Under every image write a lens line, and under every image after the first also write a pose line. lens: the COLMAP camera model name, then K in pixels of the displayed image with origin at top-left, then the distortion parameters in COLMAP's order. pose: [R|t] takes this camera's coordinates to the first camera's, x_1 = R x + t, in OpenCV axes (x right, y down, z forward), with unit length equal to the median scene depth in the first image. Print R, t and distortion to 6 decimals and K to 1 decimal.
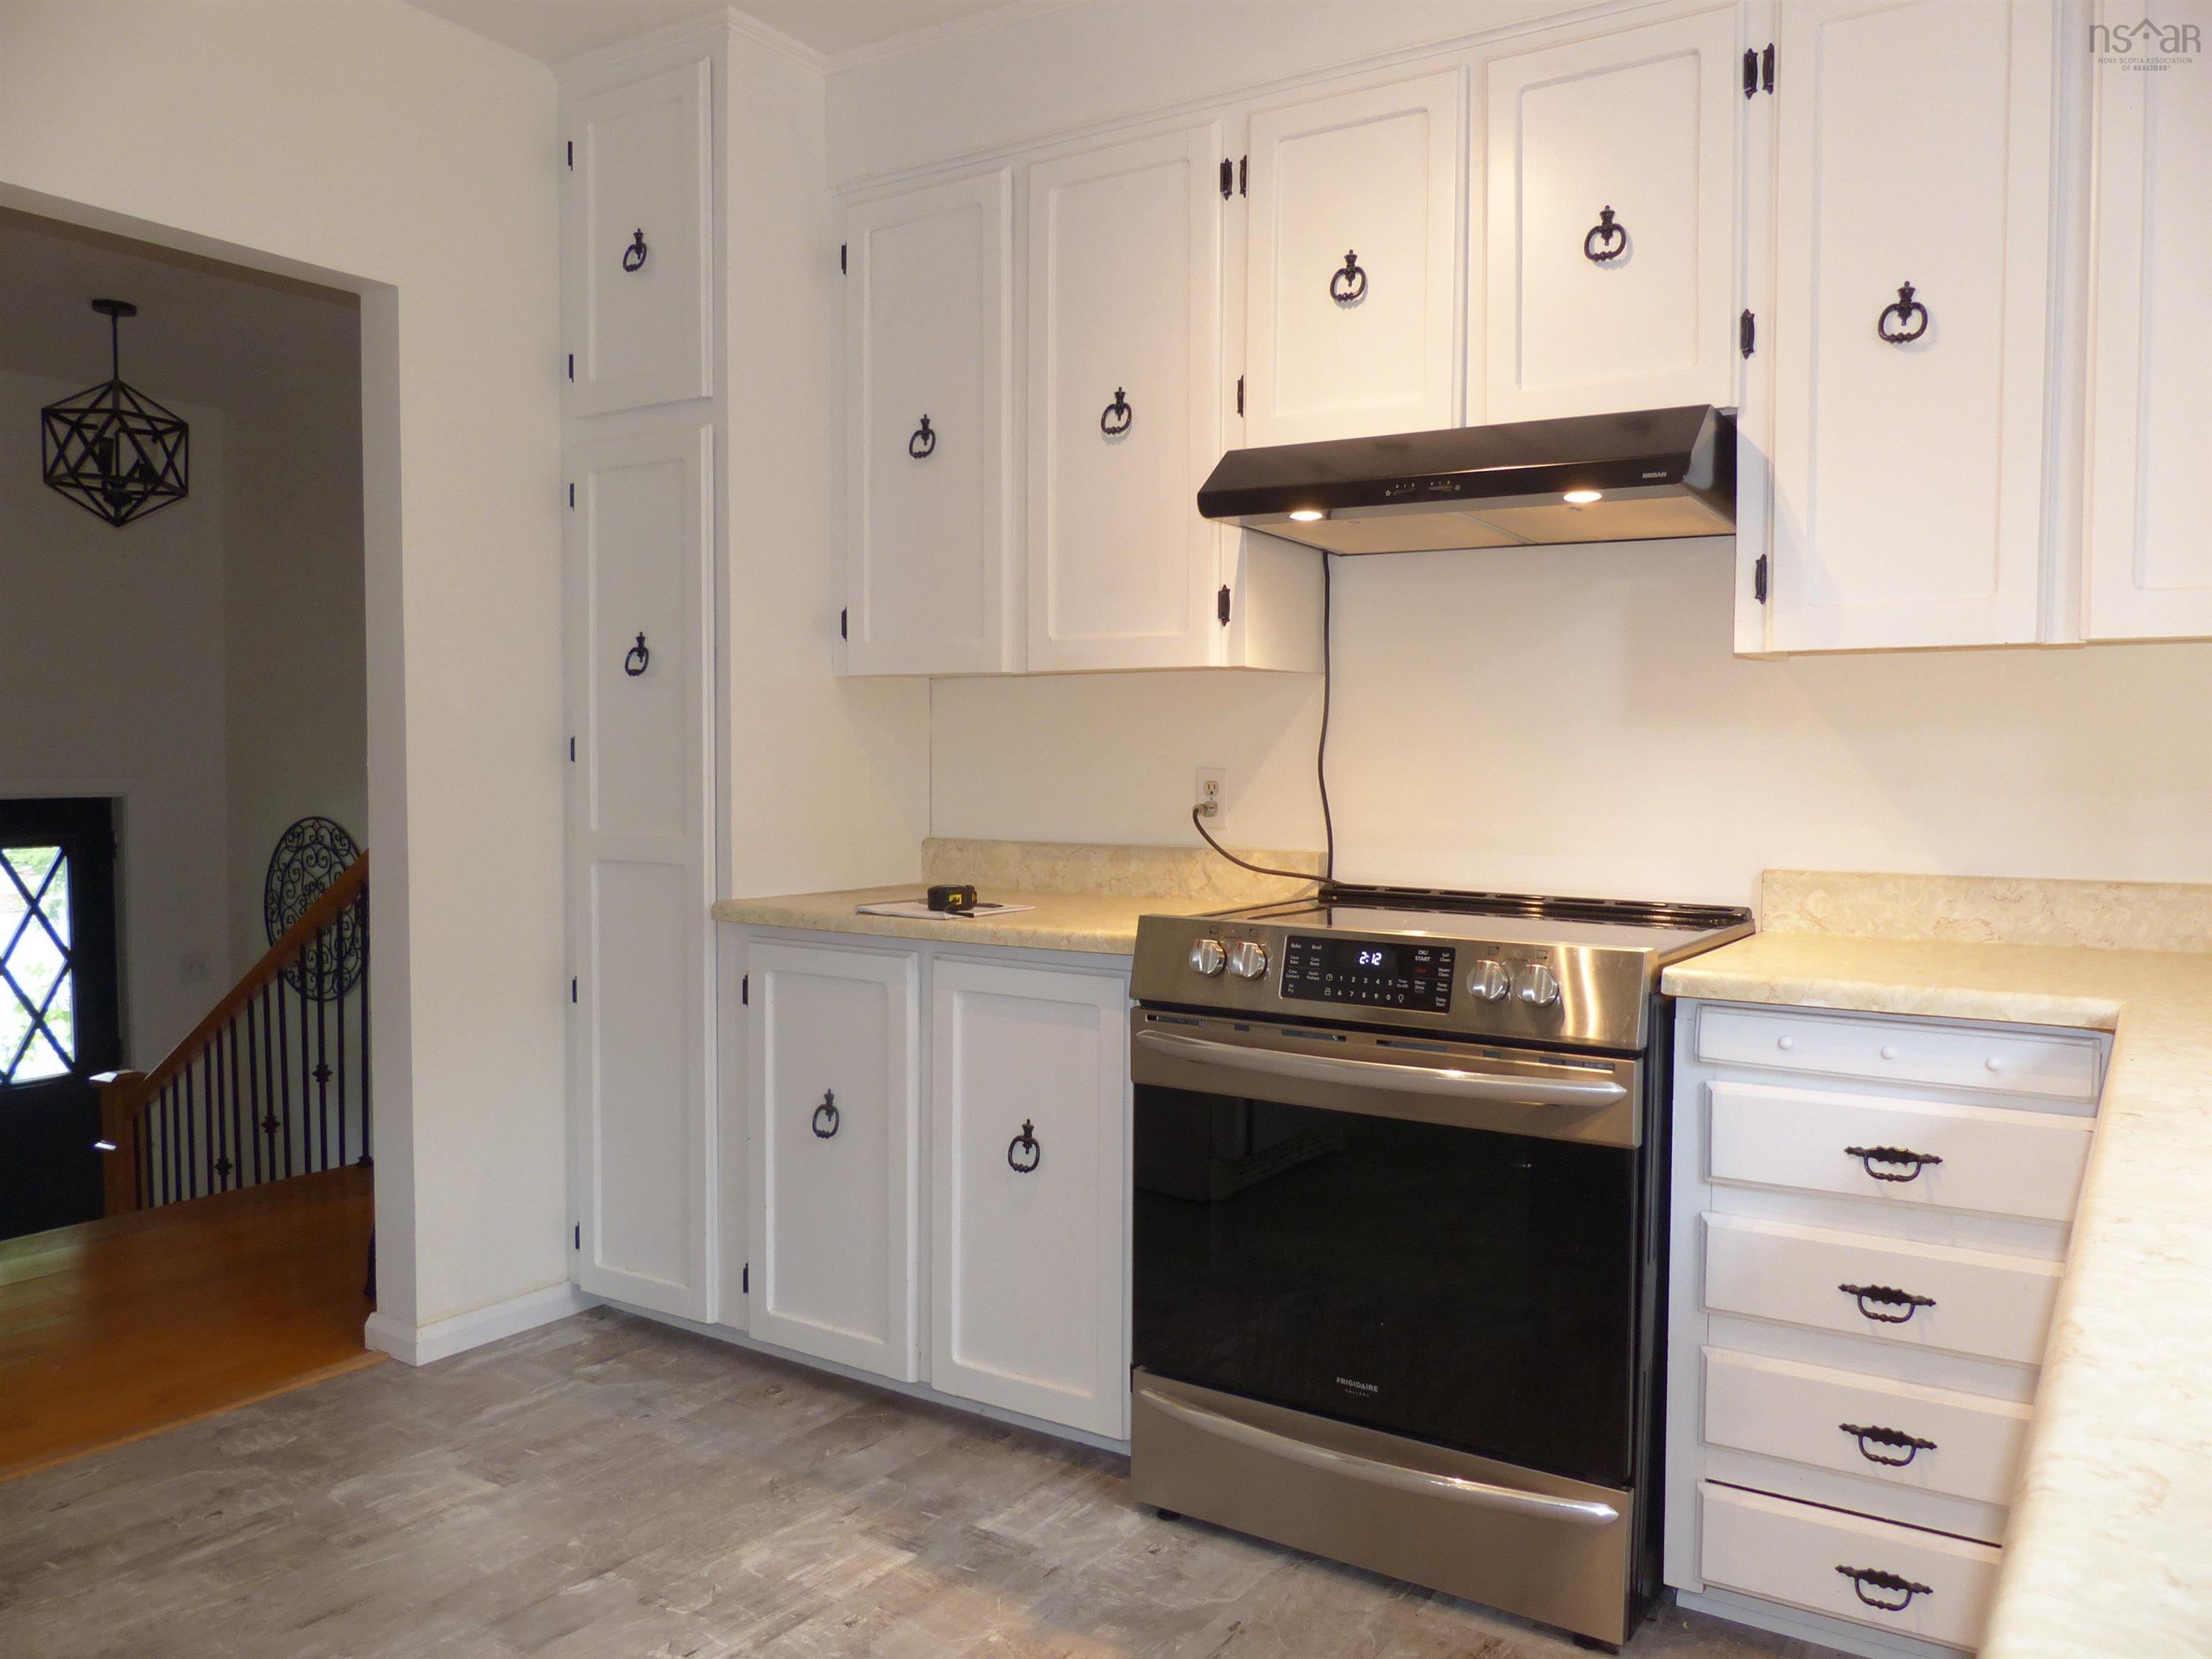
lens RADIAL K [[1651.1, 0, 1113.6], [0, 1651.1, 835.3], [0, 0, 1]] dist [-0.024794, 0.004708]
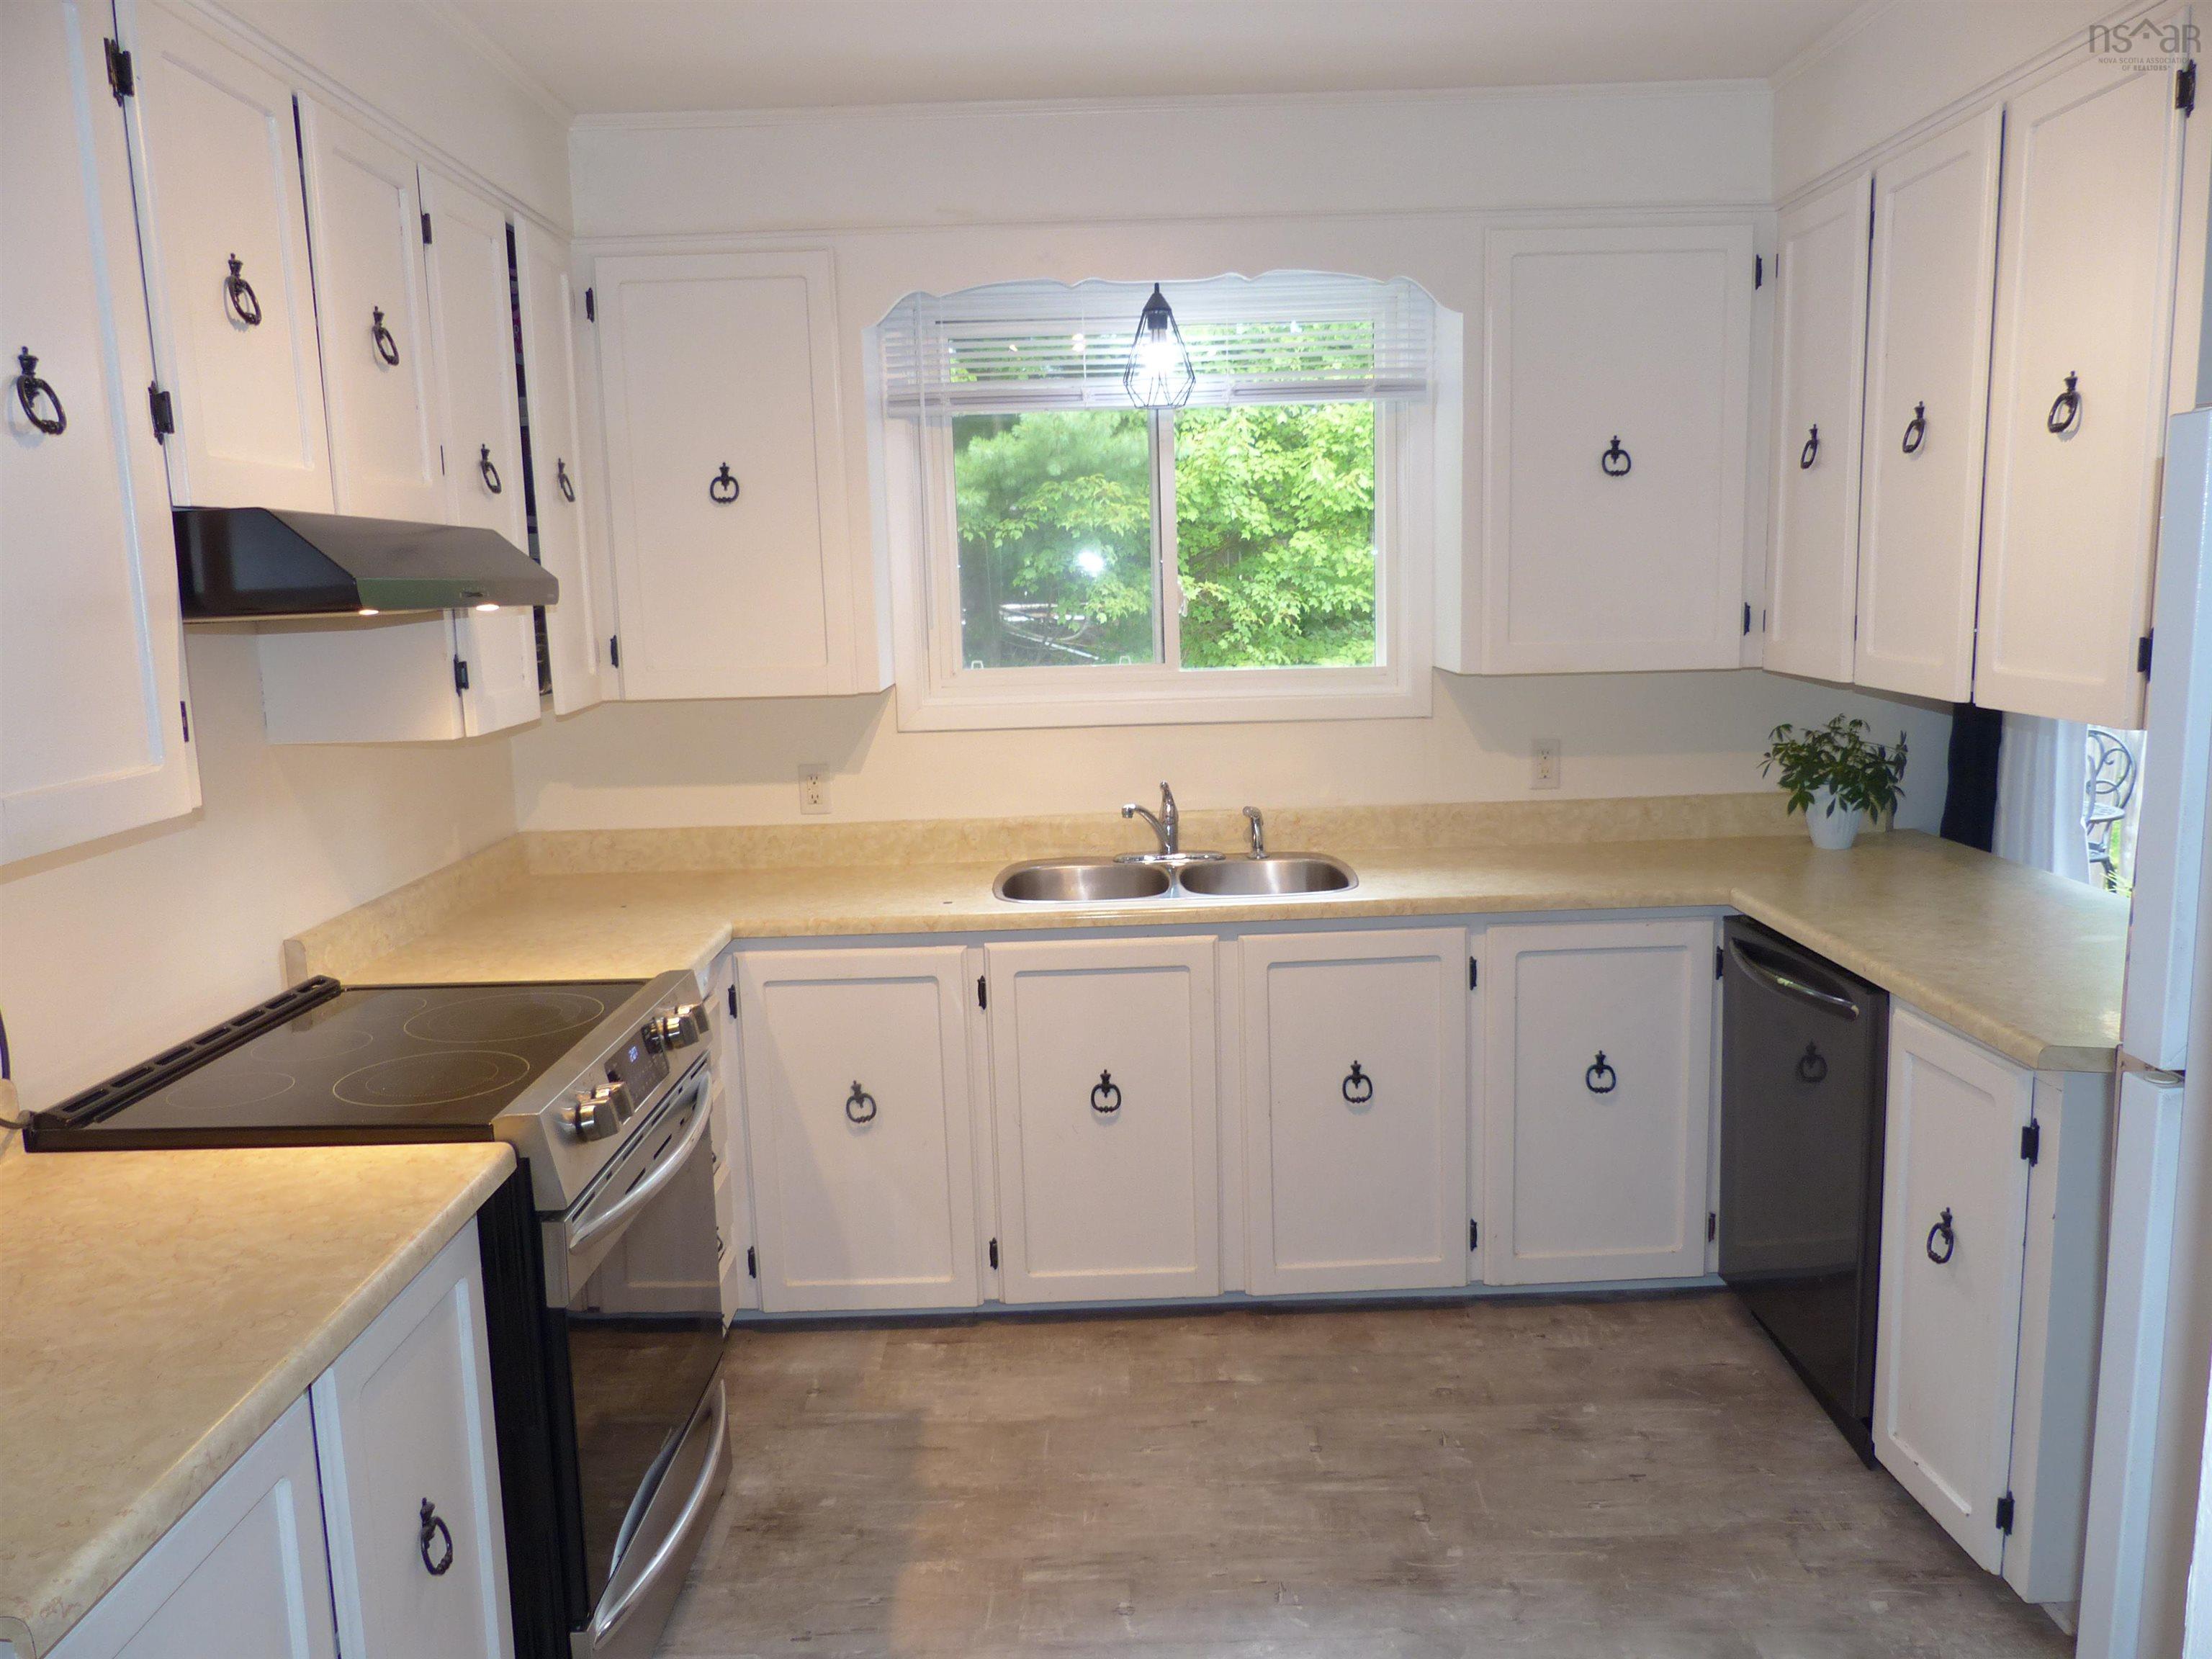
lens RADIAL K [[1651.1, 0, 1113.6], [0, 1651.1, 835.3], [0, 0, 1]] dist [-0.024794, 0.004708]
pose [[-0.549712, -0.122359, 0.826344, -0.838139], [0.062824, 0.980357, 0.186956, -0.232064], [-0.832988, 0.154687, -0.531227, 1.236943]]
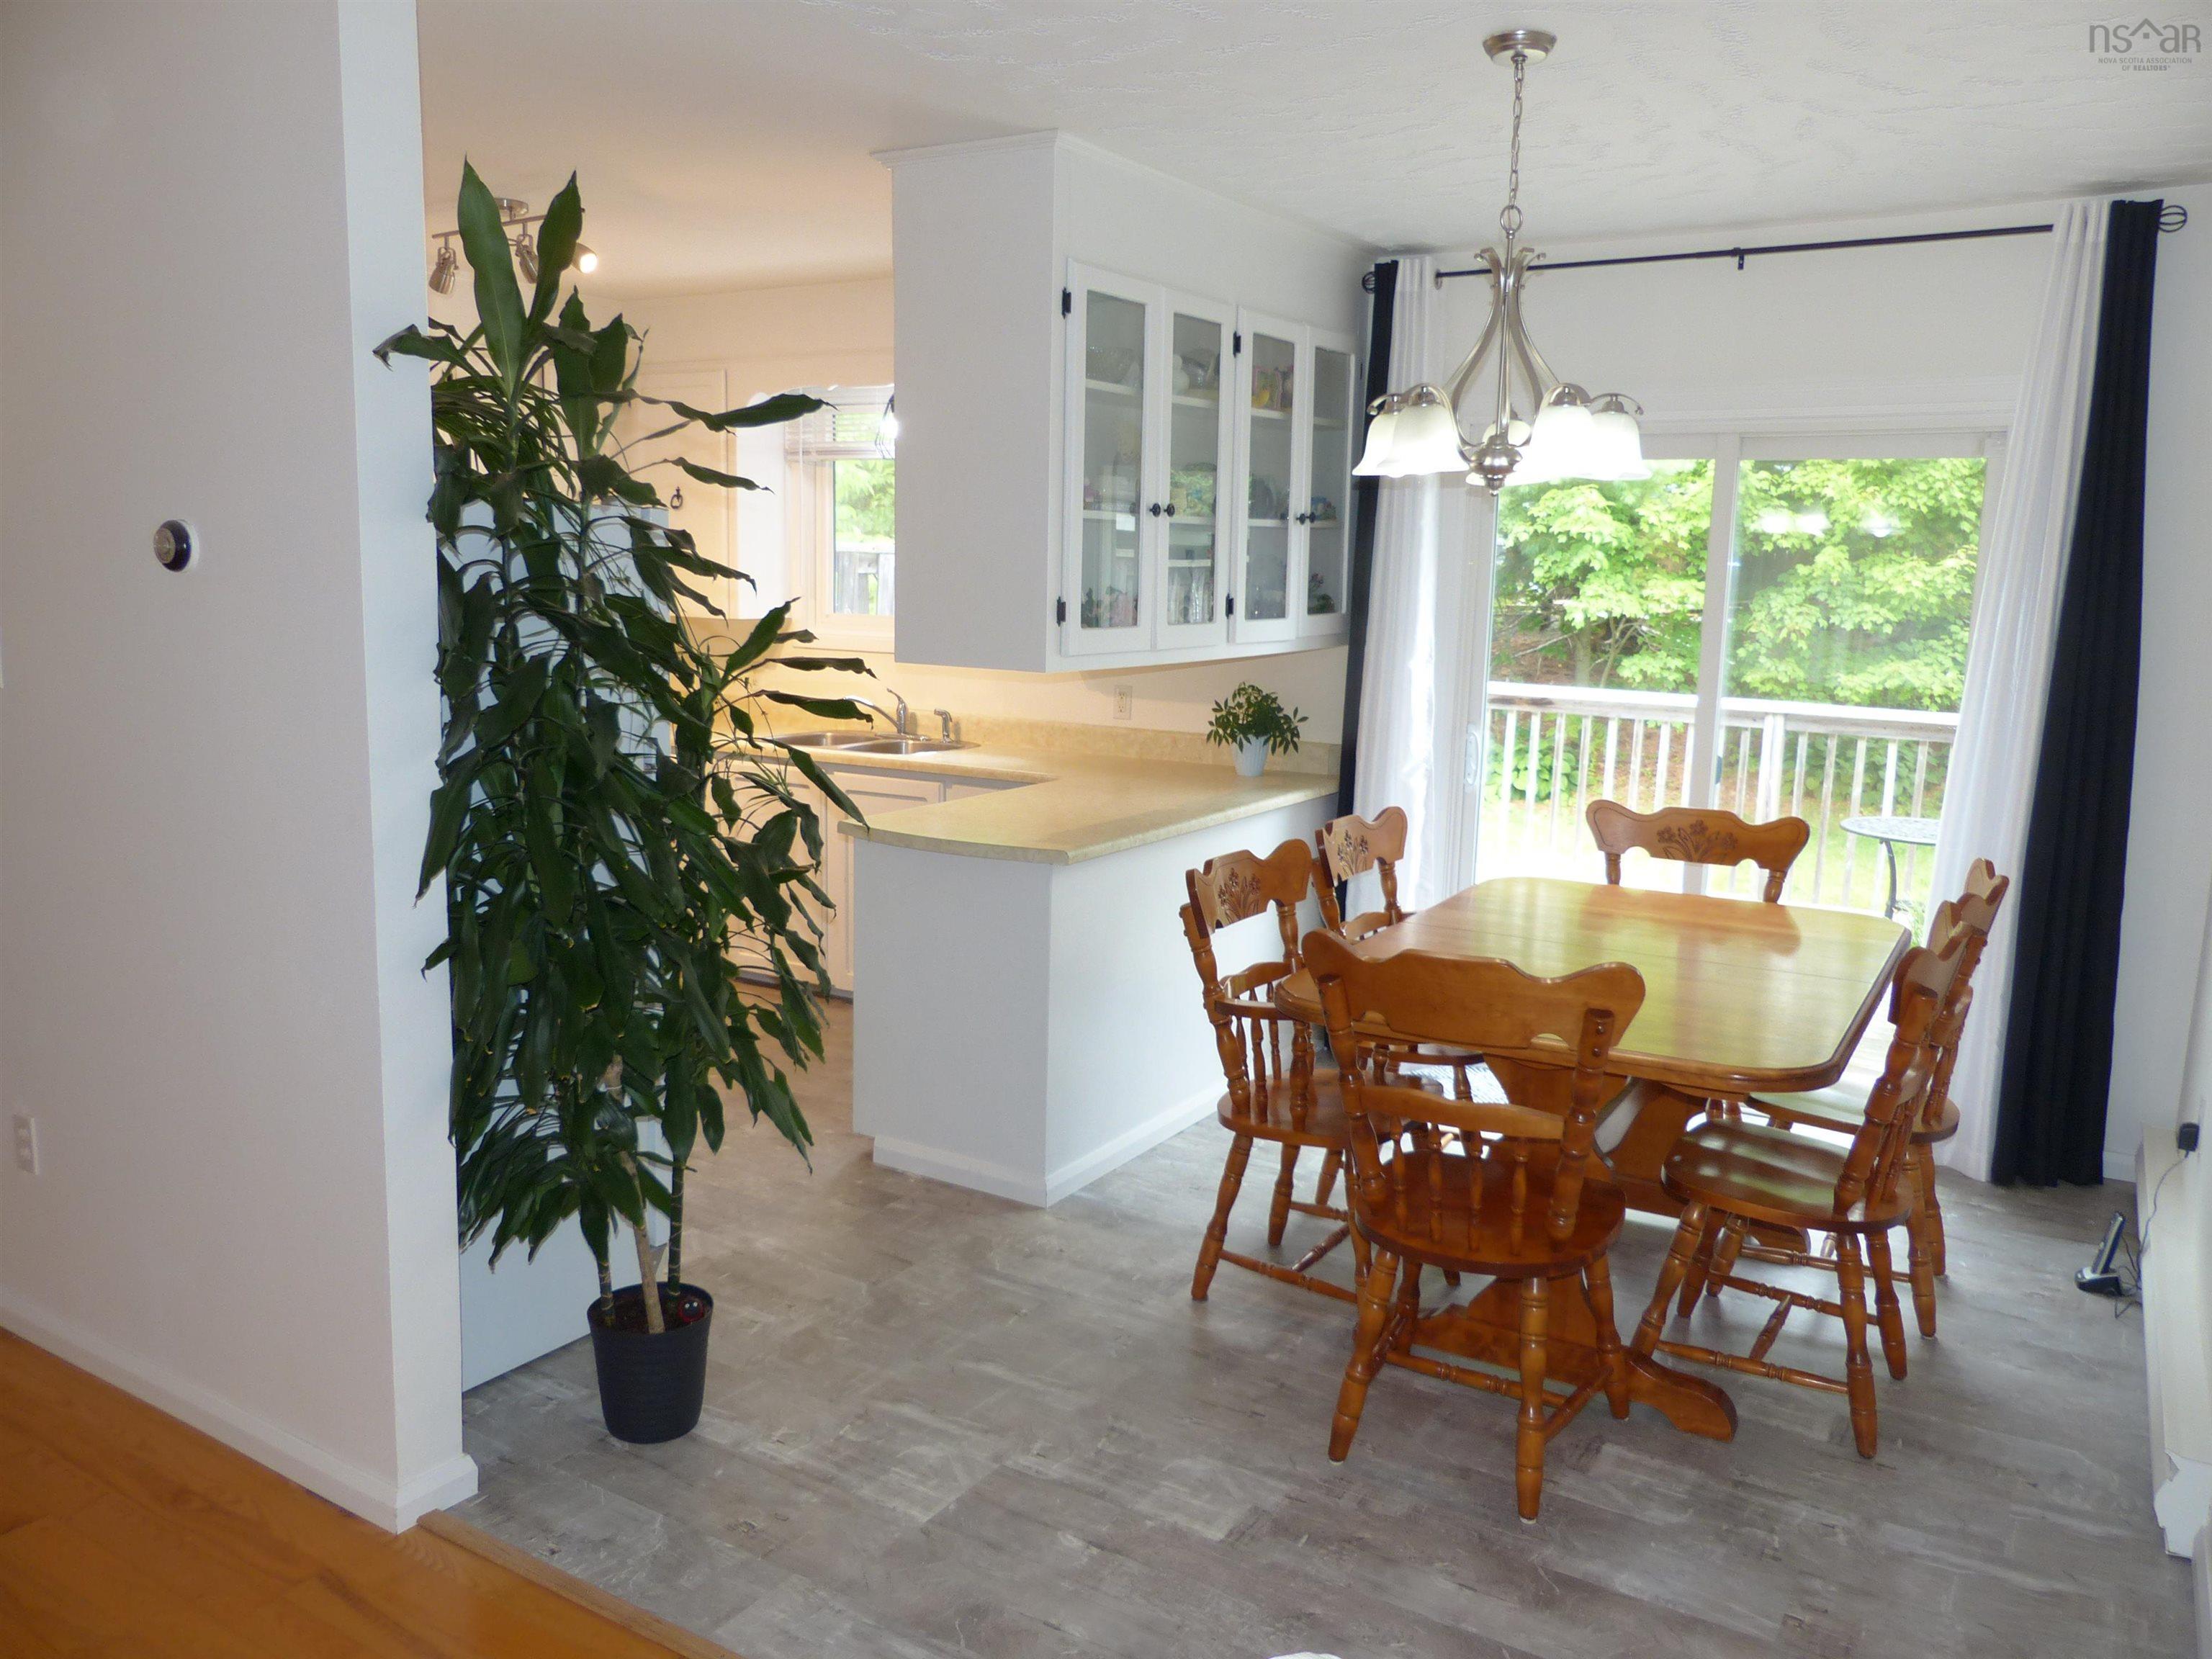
lens RADIAL K [[1637.8, 0, 1106.0], [0, 1637.8, 829.5], [0, 0, 1]] dist [-0.002239, 0.001191]
pose [[-0.023675, -0.165338, 0.985953, -2.129646], [0.021160, 0.985925, 0.165842, -0.184369], [-0.999496, 0.024789, -0.019843, 0.068508]]
